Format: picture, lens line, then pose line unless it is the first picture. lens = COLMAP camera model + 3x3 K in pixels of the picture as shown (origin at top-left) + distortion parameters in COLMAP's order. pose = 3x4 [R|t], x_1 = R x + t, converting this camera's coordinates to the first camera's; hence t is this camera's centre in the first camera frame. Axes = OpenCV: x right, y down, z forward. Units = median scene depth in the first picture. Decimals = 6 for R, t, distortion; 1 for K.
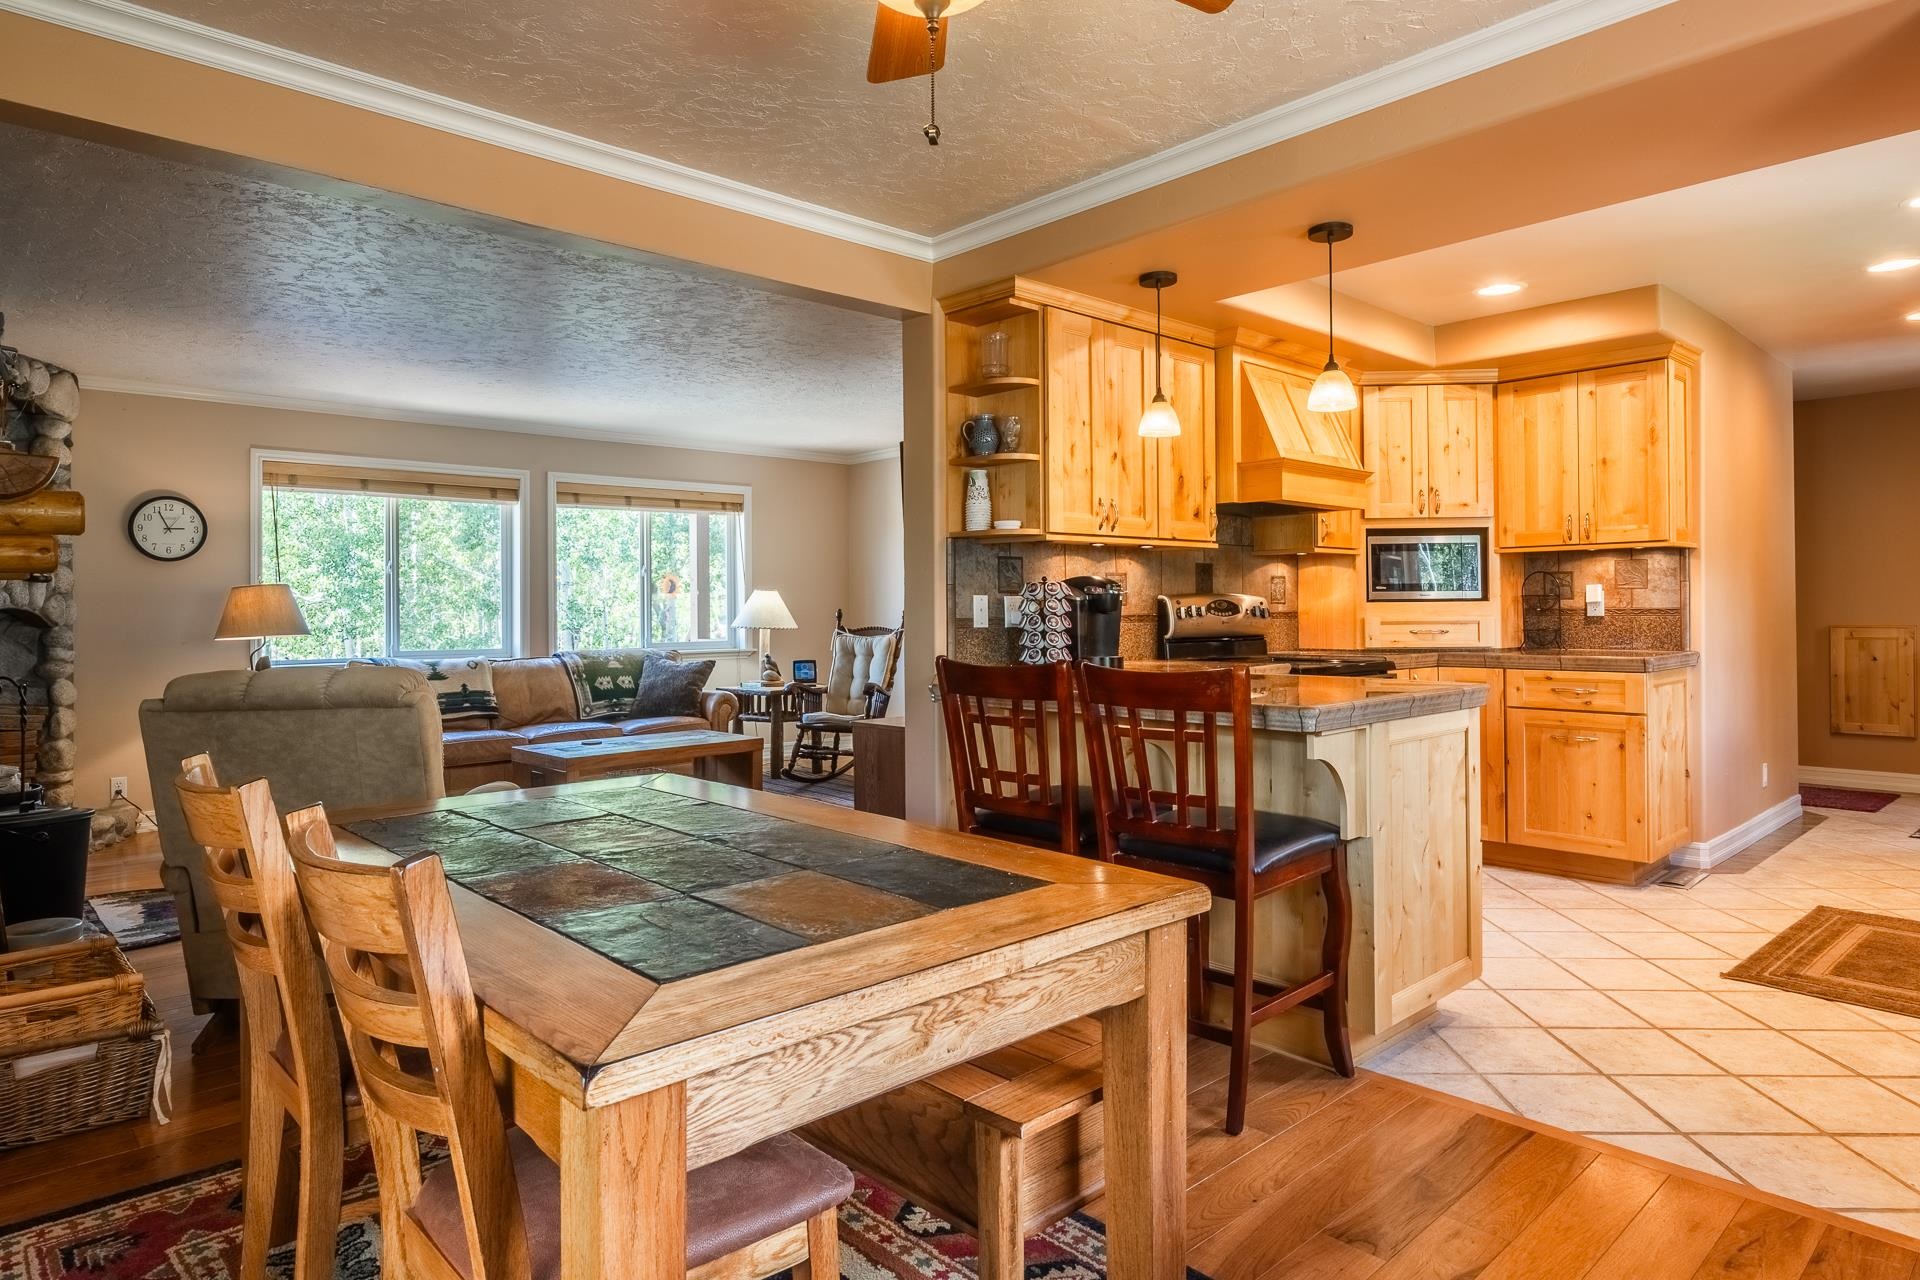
lens RADIAL K [[1099.8, 0, 937.0], [0, 1099.8, 607.0], [0, 0, 1]] dist [-0.008156, 0.001274]
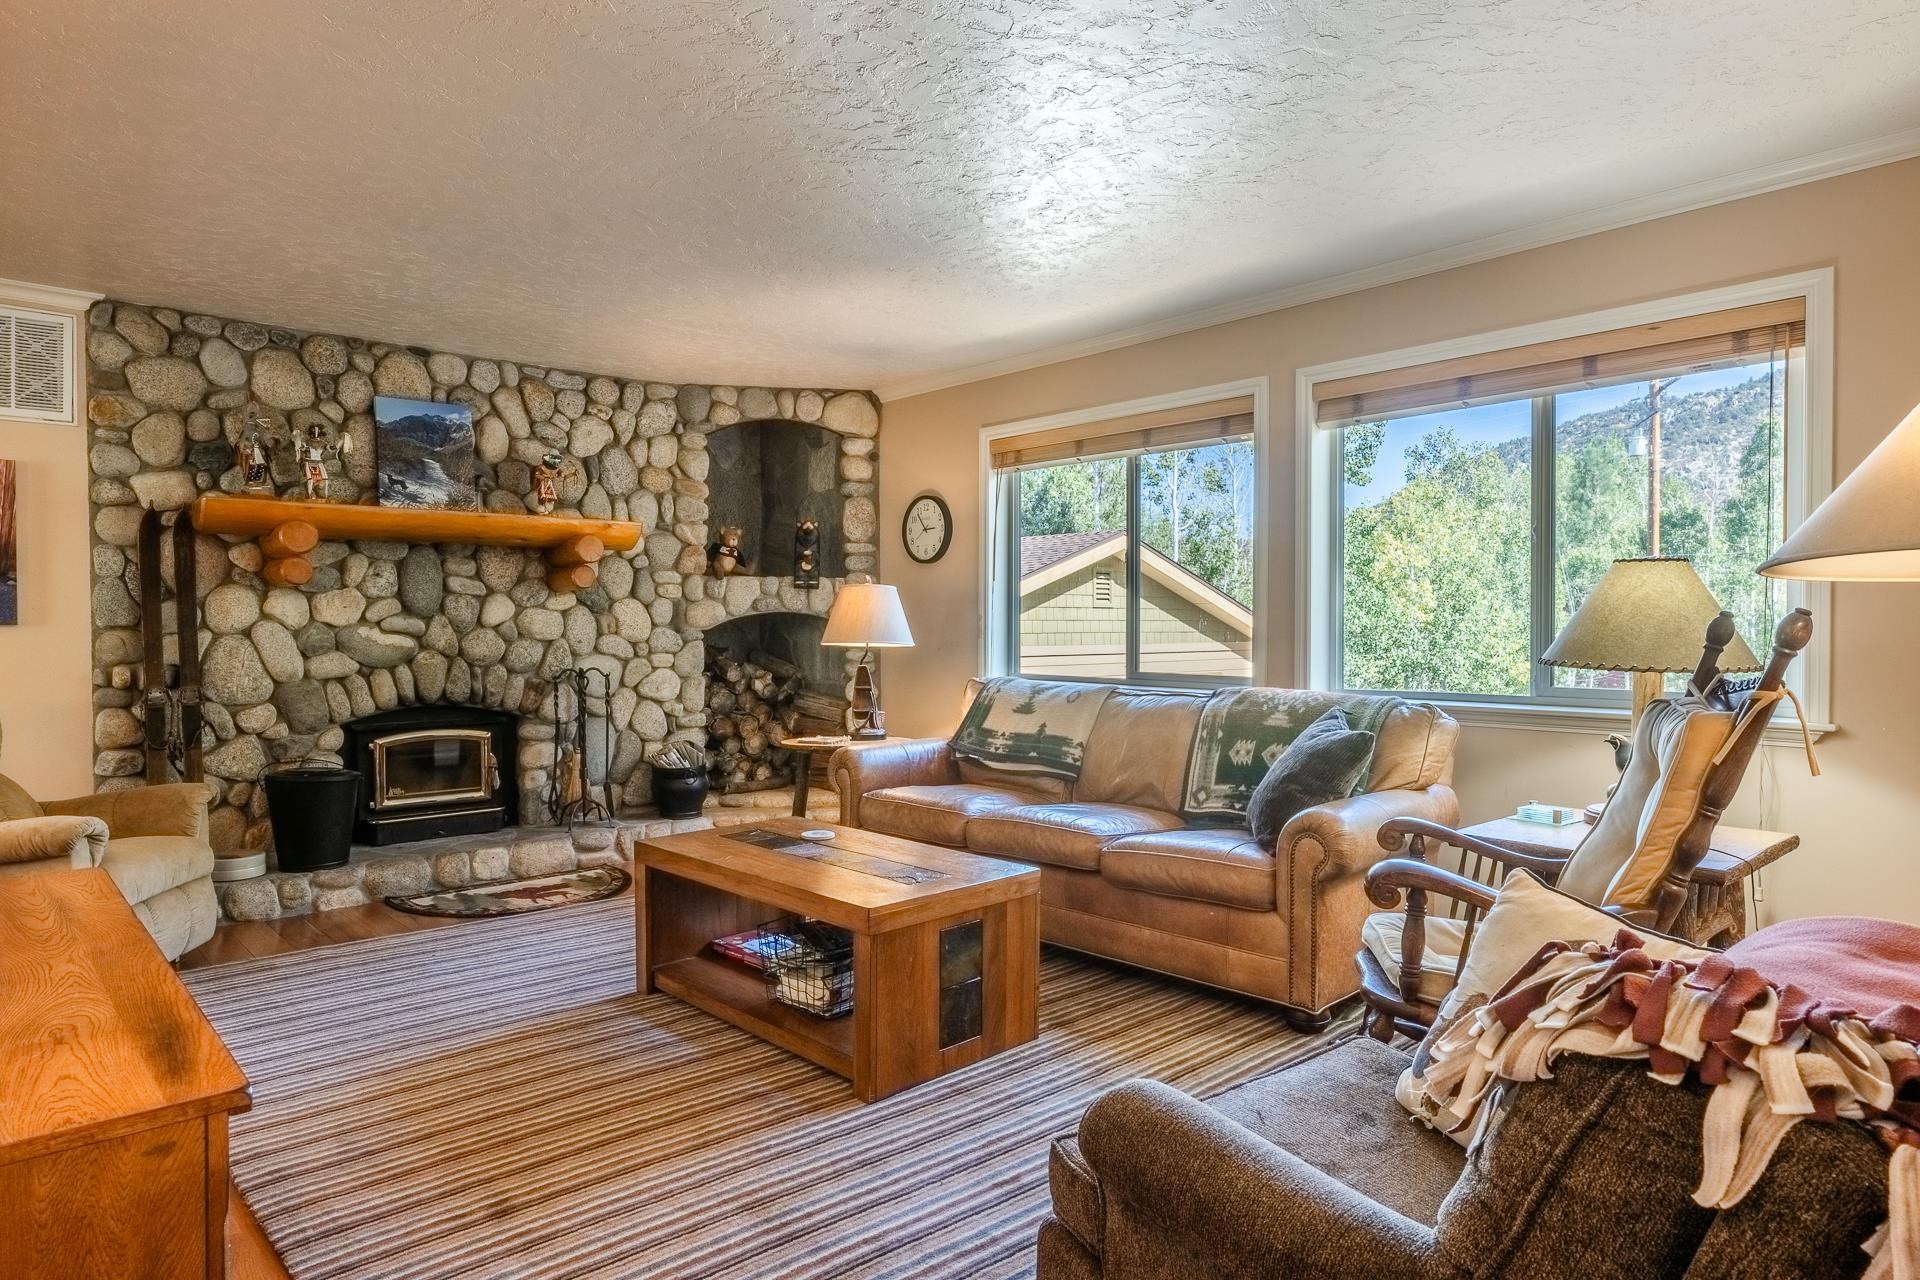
lens RADIAL K [[1111.2, 0, 941.4], [0, 1111.2, 636.9], [0, 0, 1]] dist [-0.000649, 0.001407]
pose [[-0.011666, 0.021287, -0.999705, 0.345877], [0.003630, 0.999768, 0.021246, 0.002270], [0.999925, -0.003381, -0.011741, 1.276088]]
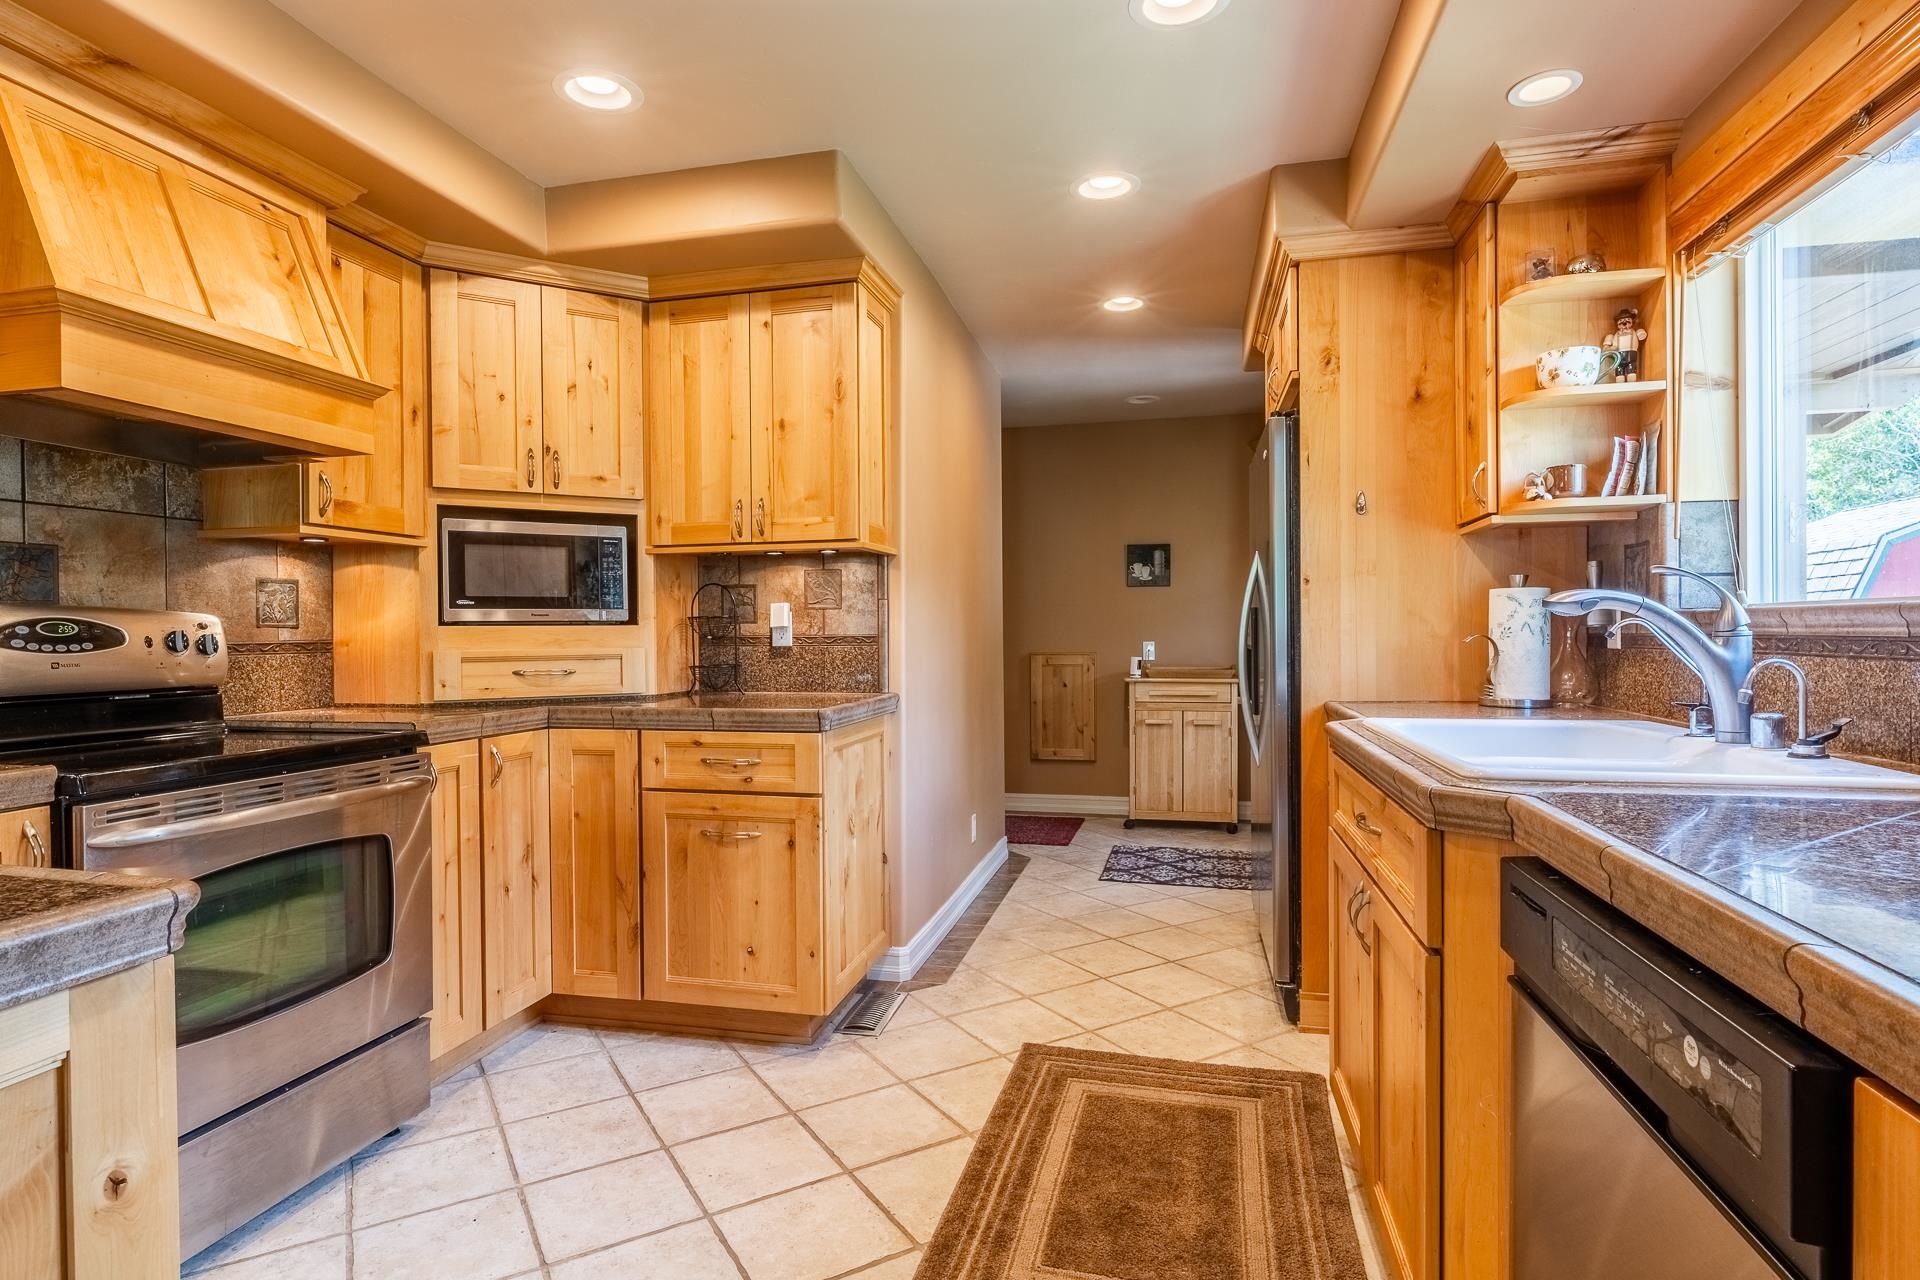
lens RADIAL K [[1010.4, 0, 931.4], [0, 1010.4, 642.0], [0, 0, 1]] dist [-0.002611, -0.000848]
pose [[0.830222, -0.003605, 0.557421, 0.319951], [-0.000424, 0.999975, 0.007100, 0.000645], [-0.557433, -0.006131, 0.830200, 0.402066]]
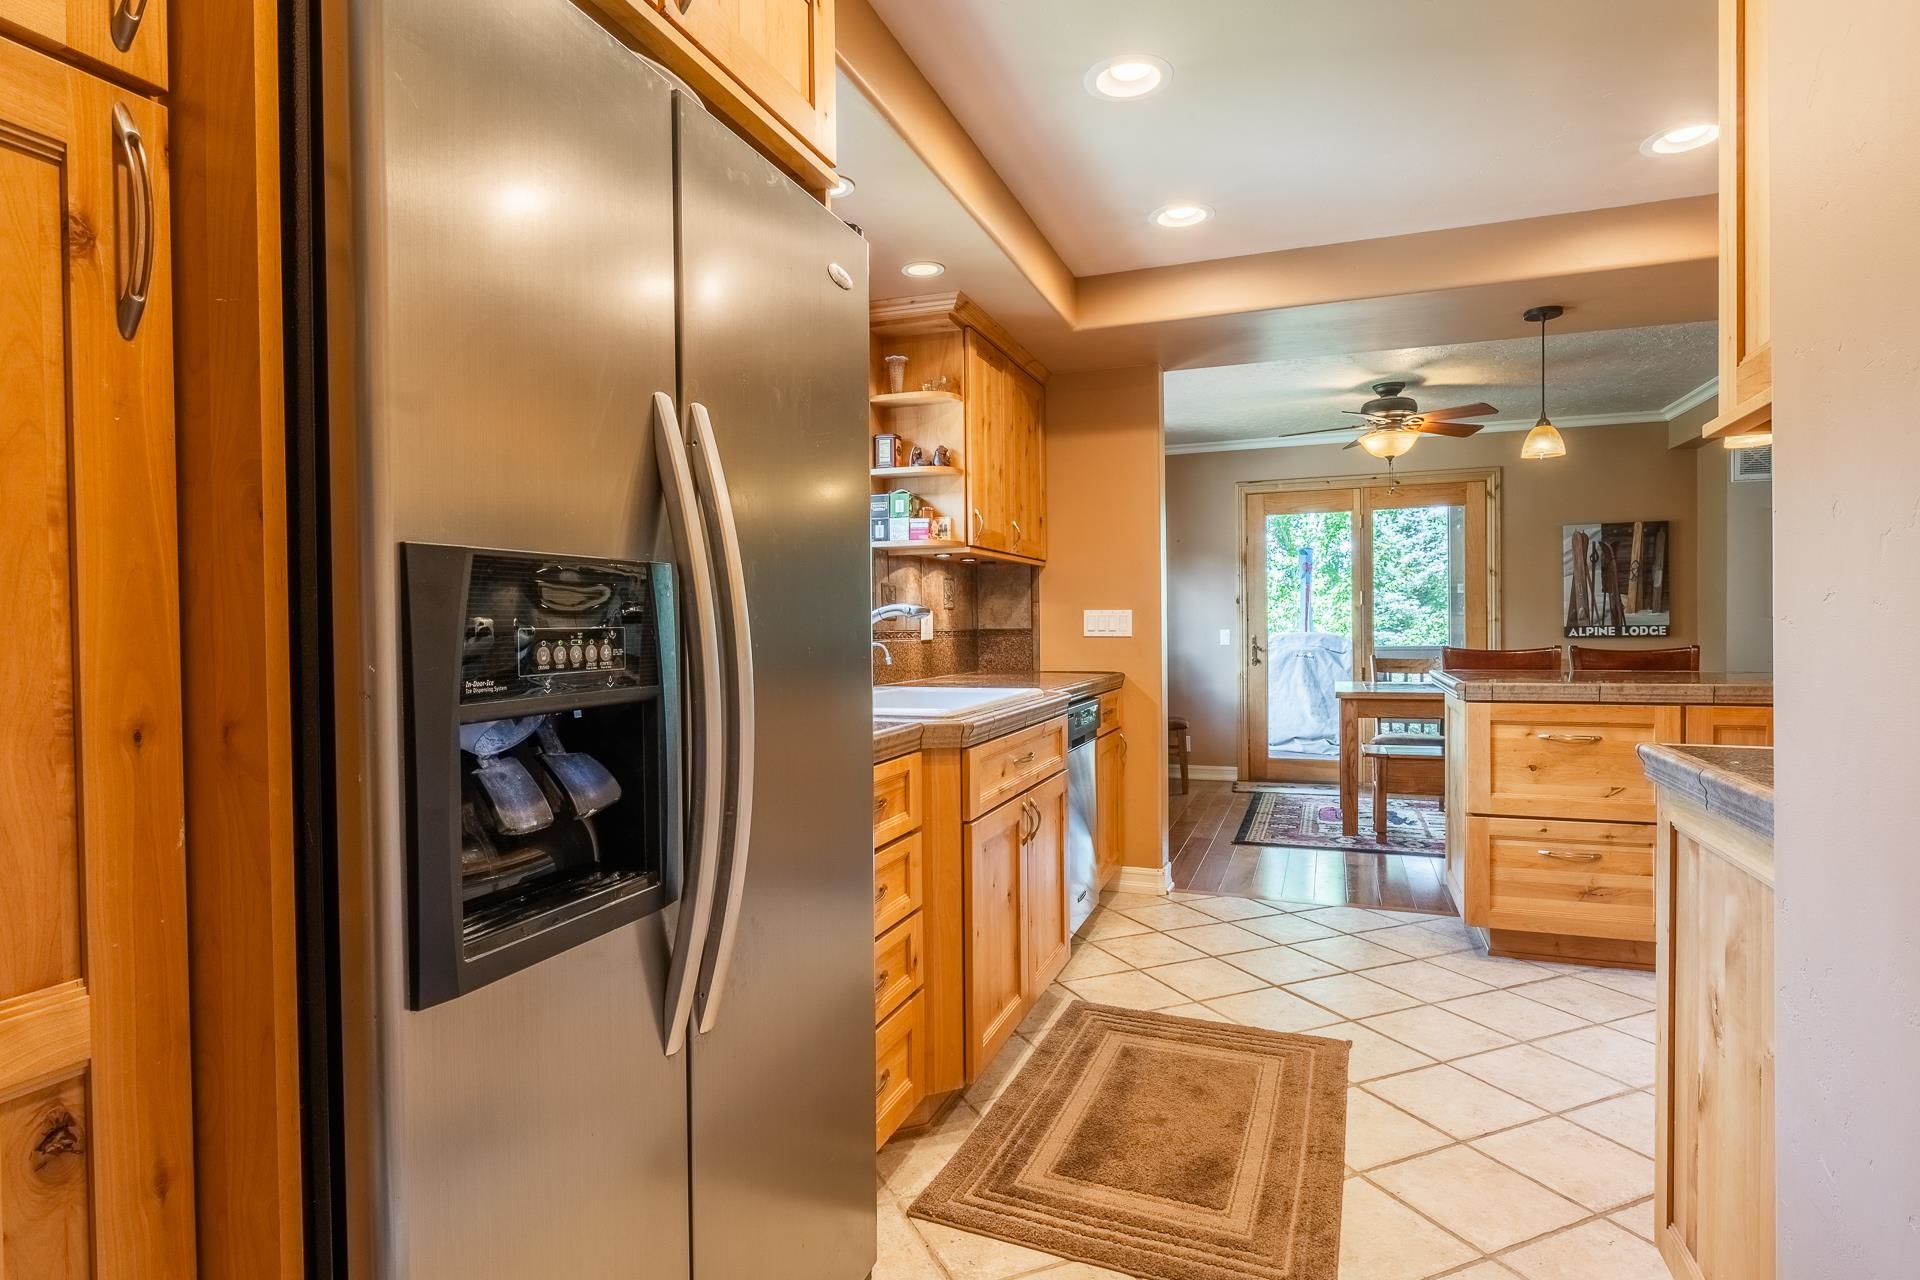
lens RADIAL K [[1010.4, 0, 945.1], [0, 1010.4, 633.7], [0, 0, 1]] dist [-0.002611, -0.000848]
pose [[-0.888538, 0.022222, -0.458264, 0.946301], [0.018398, 0.999749, 0.012807, -0.004737], [0.458434, 0.002949, -0.888724, 1.084887]]
